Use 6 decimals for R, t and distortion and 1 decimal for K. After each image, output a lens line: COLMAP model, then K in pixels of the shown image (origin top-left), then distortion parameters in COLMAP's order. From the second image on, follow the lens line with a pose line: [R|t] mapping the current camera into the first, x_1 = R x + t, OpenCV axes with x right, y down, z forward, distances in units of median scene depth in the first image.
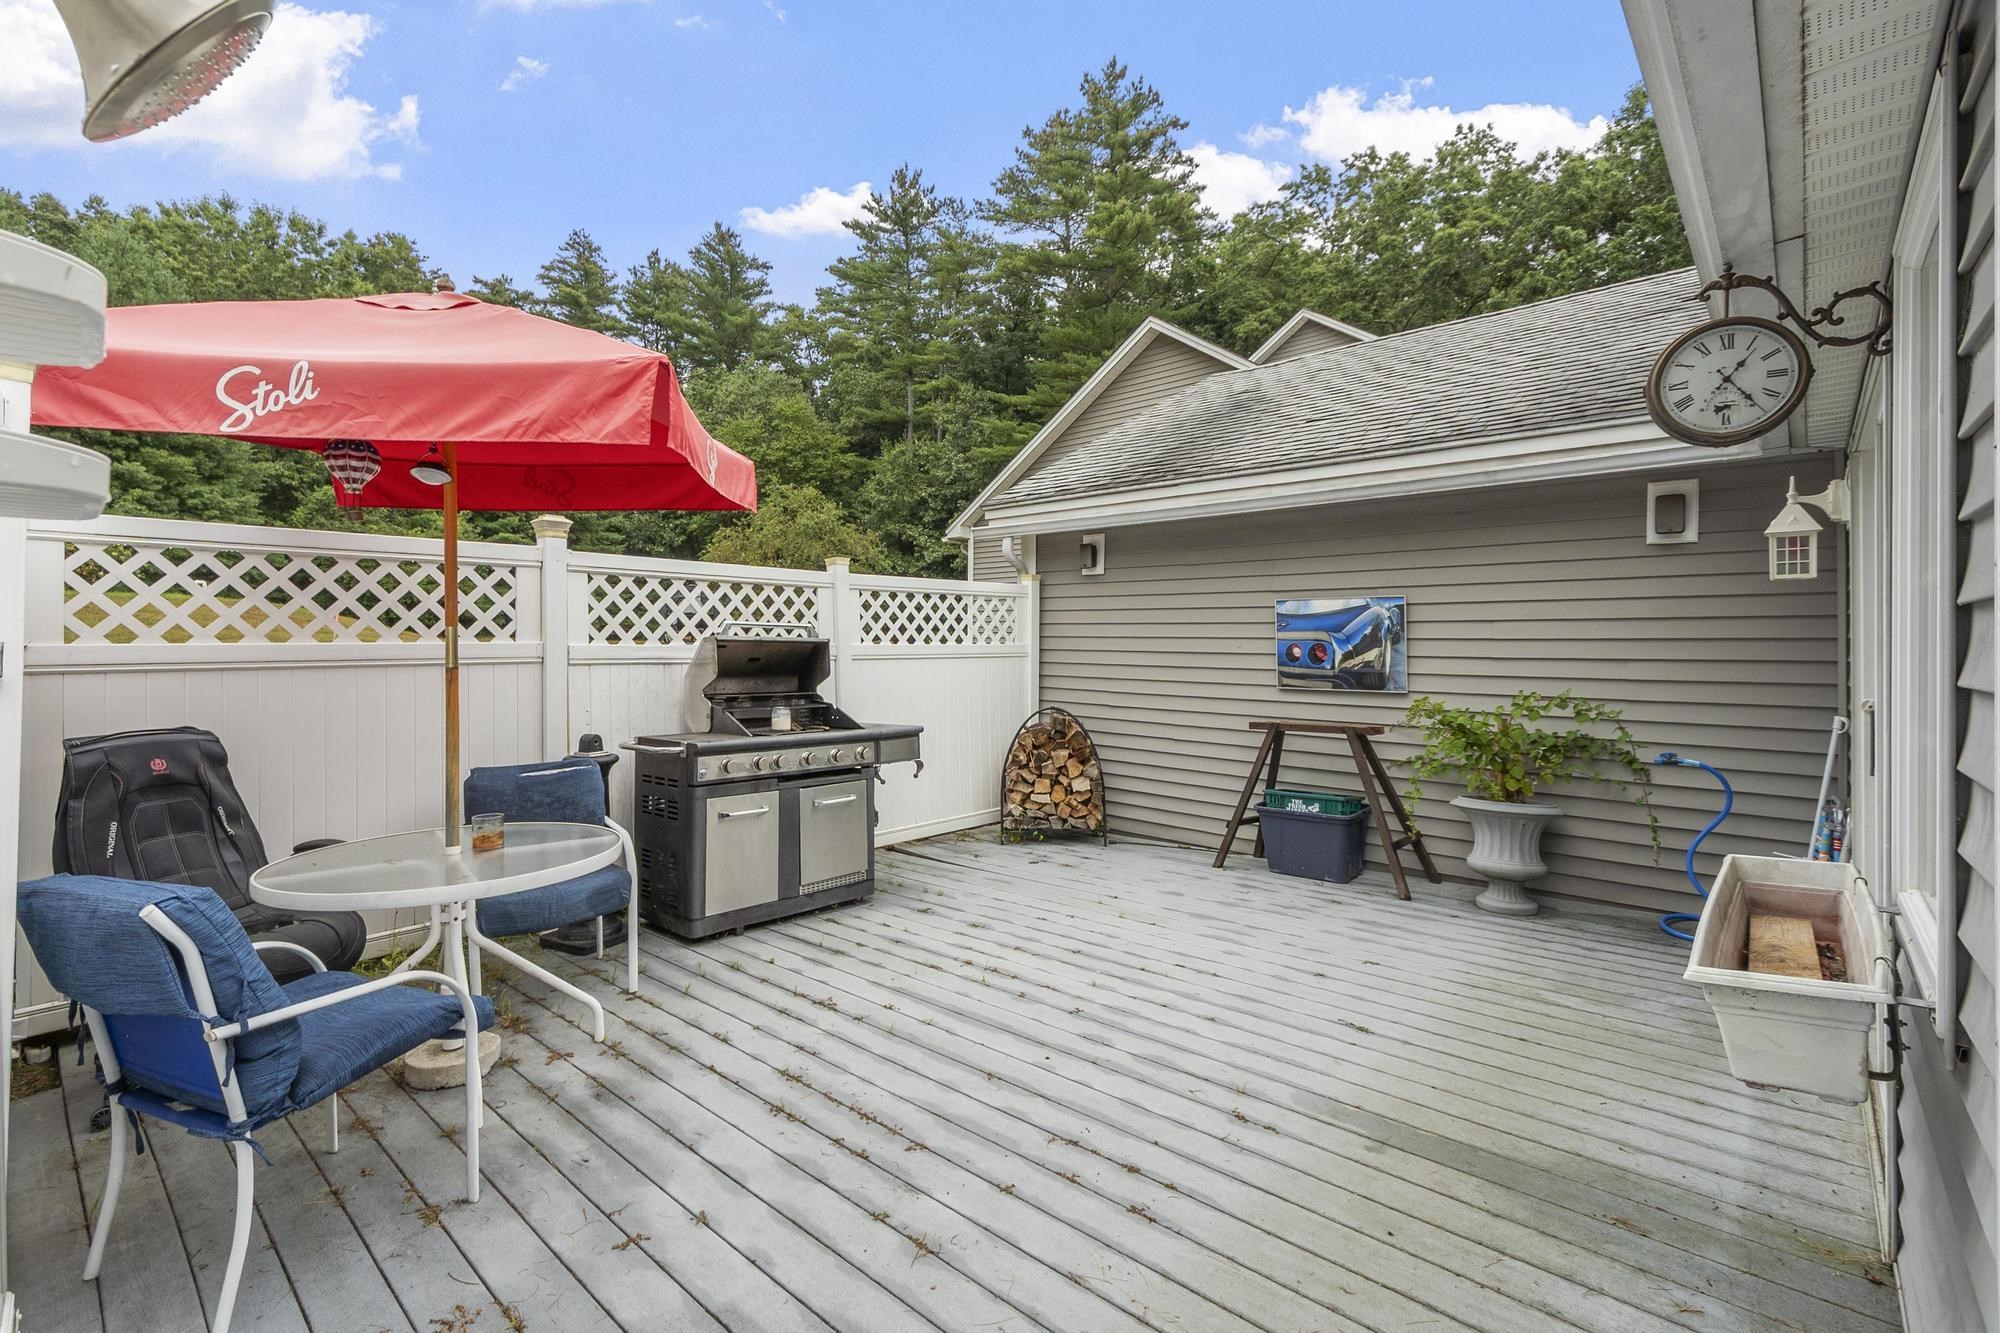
lens RADIAL K [[878.7, 0, 966.9], [0, 878.7, 635.4], [0, 0, 1]] dist [-0.001690, 0.005312]
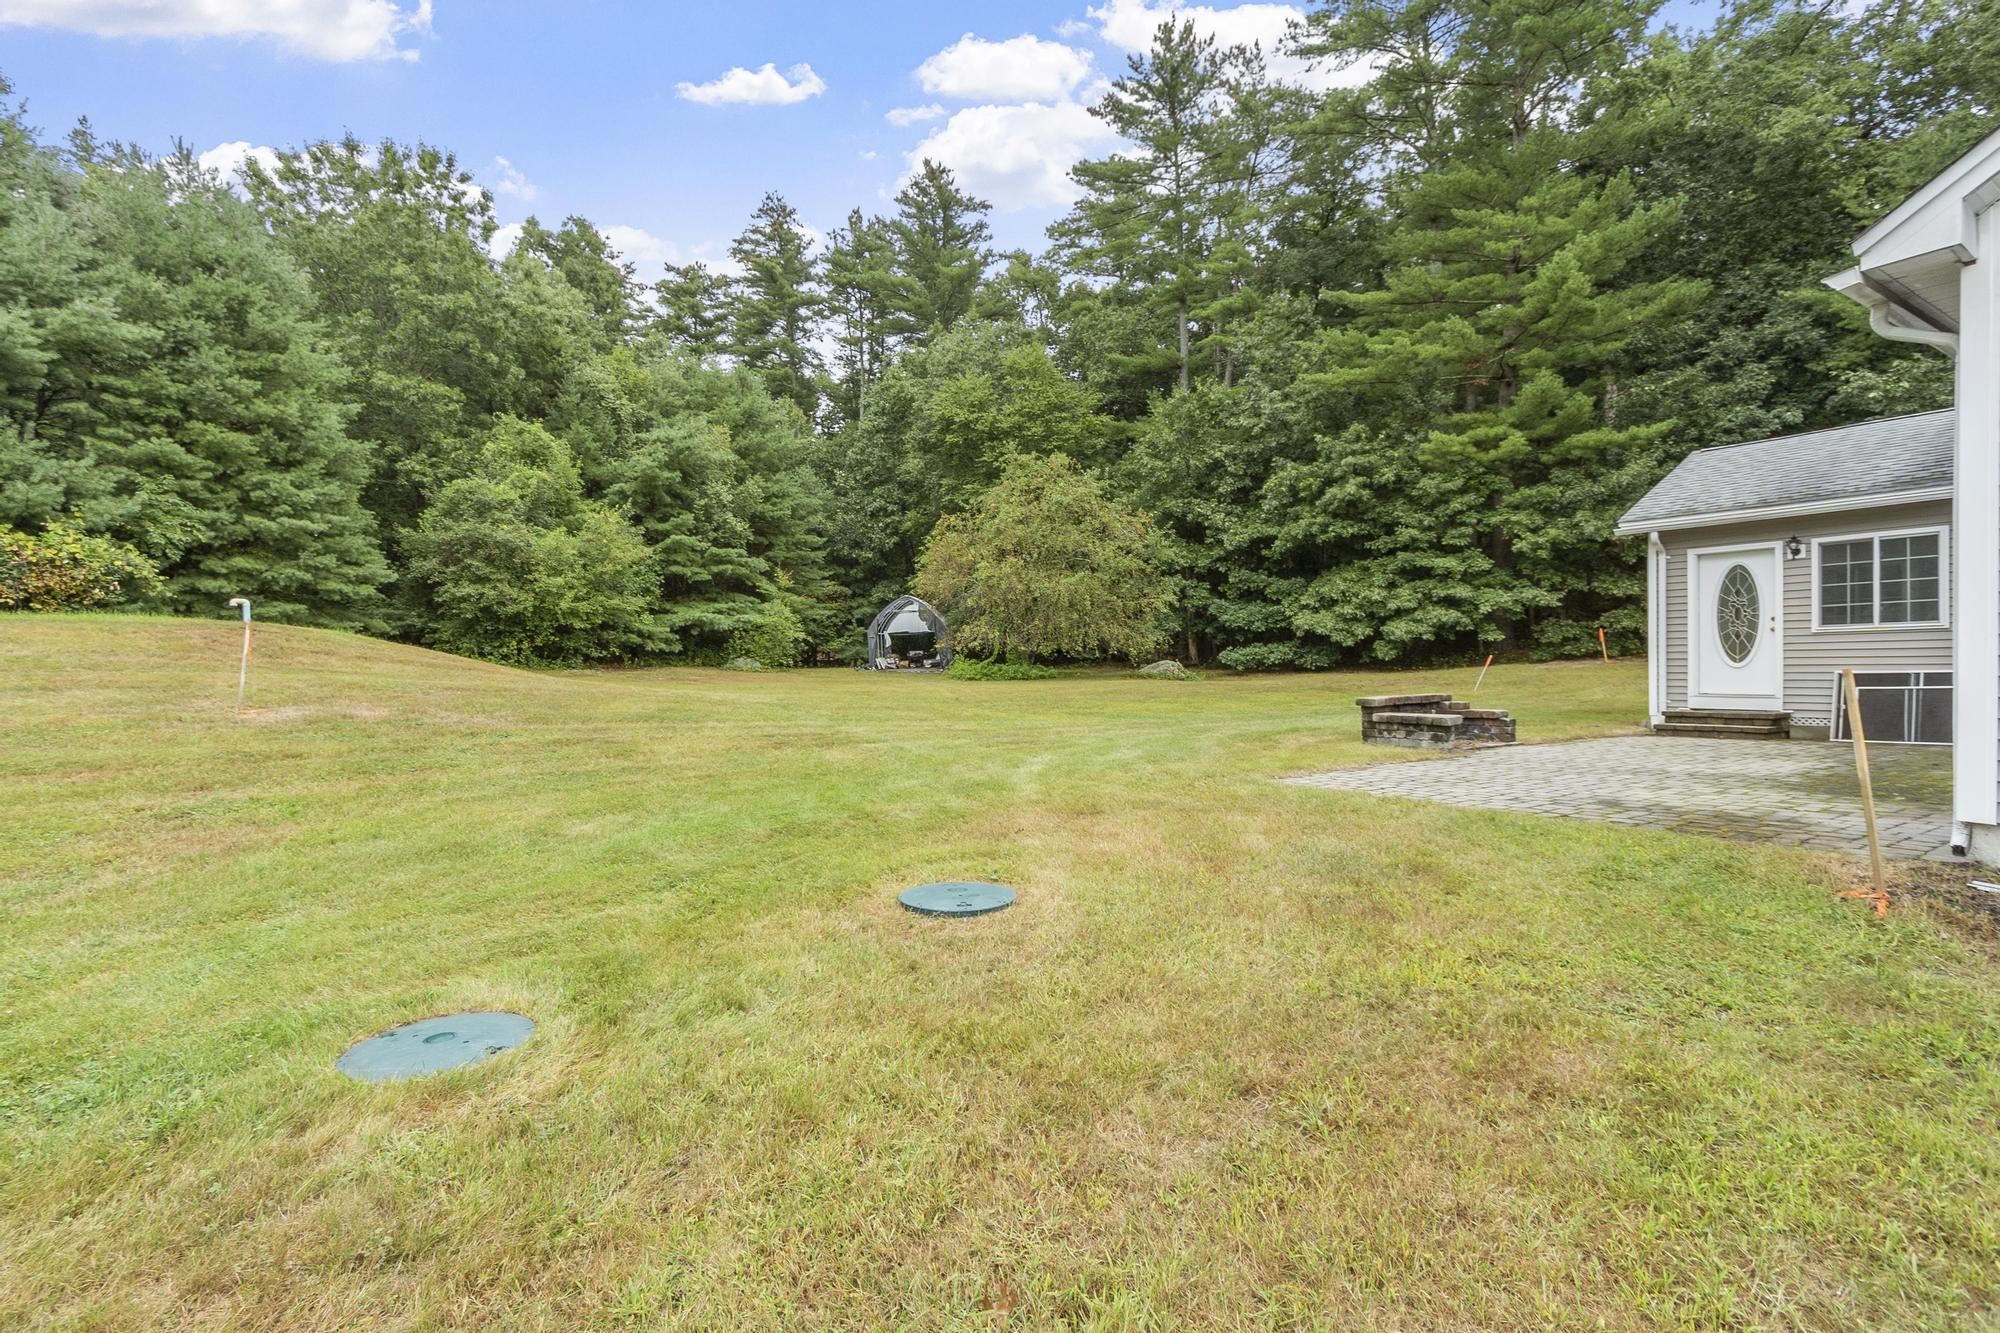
lens RADIAL K [[919.4, 0, 1000.0], [0, 919.4, 666.5], [0, 0, 1]] dist [-0.000689, 0.000020]
pose [[0.979211, -0.019730, -0.201881, -0.066000], [0.022323, 0.999695, 0.010576, -0.001218], [0.201610, -0.014862, 0.979353, 0.207422]]
